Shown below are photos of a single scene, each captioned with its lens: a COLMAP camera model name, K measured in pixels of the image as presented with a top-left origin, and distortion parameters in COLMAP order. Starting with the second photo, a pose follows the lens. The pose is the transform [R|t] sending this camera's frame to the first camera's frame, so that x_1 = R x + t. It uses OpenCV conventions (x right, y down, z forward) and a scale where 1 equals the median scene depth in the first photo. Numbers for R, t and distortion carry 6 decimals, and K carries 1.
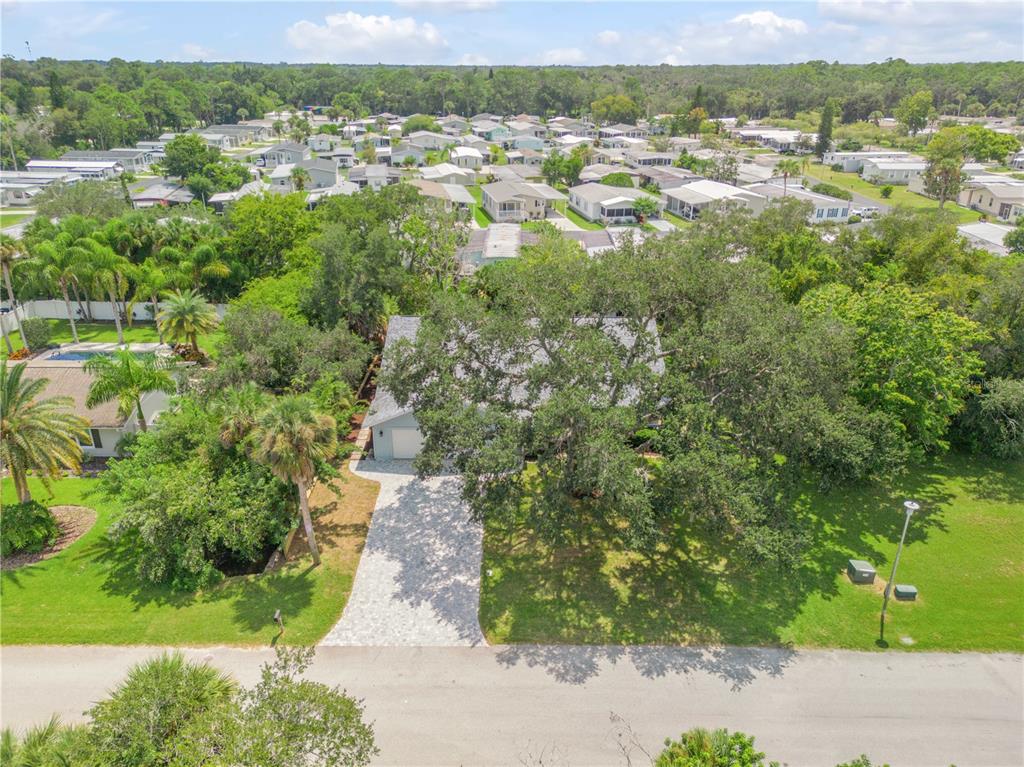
lens RADIAL K [[720.0, 0, 512.0], [0, 720.0, 383.5], [0, 0, 1]] dist [0.062406, -0.050738]
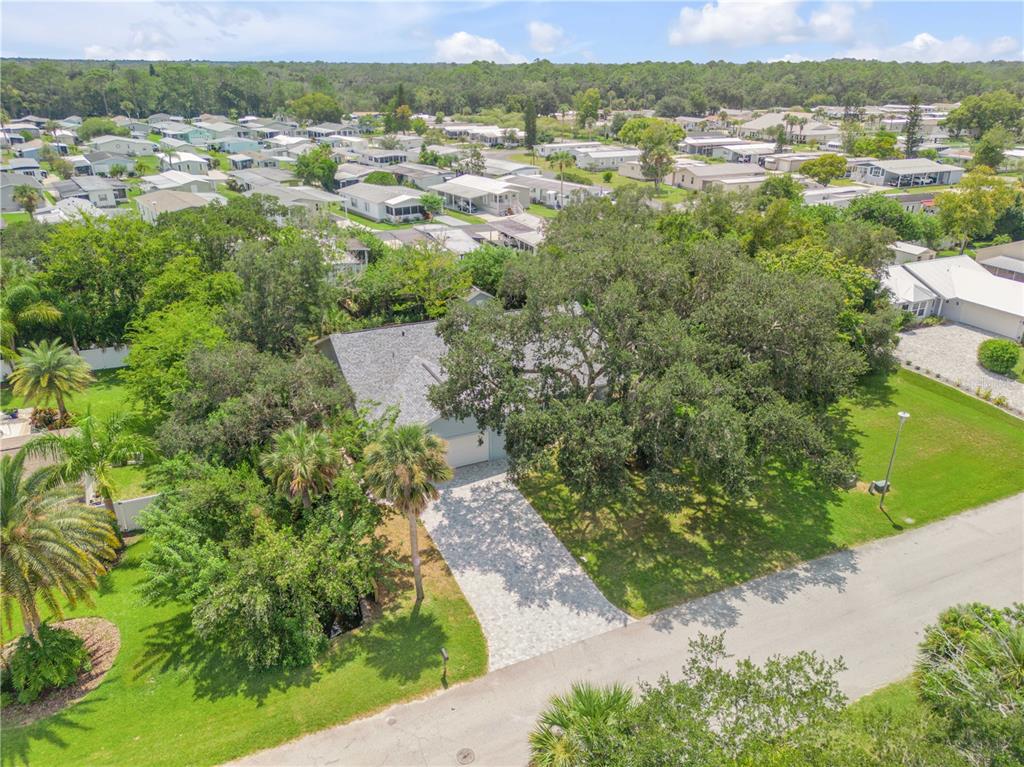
lens RADIAL K [[720.0, 0, 512.0], [0, 720.0, 383.5], [0, 0, 1]] dist [0.062406, -0.050738]
pose [[0.907283, -0.168175, 0.385429, -0.489112], [0.167012, 0.985269, 0.036767, -0.041168], [-0.385935, 0.031013, 0.922005, 0.080927]]
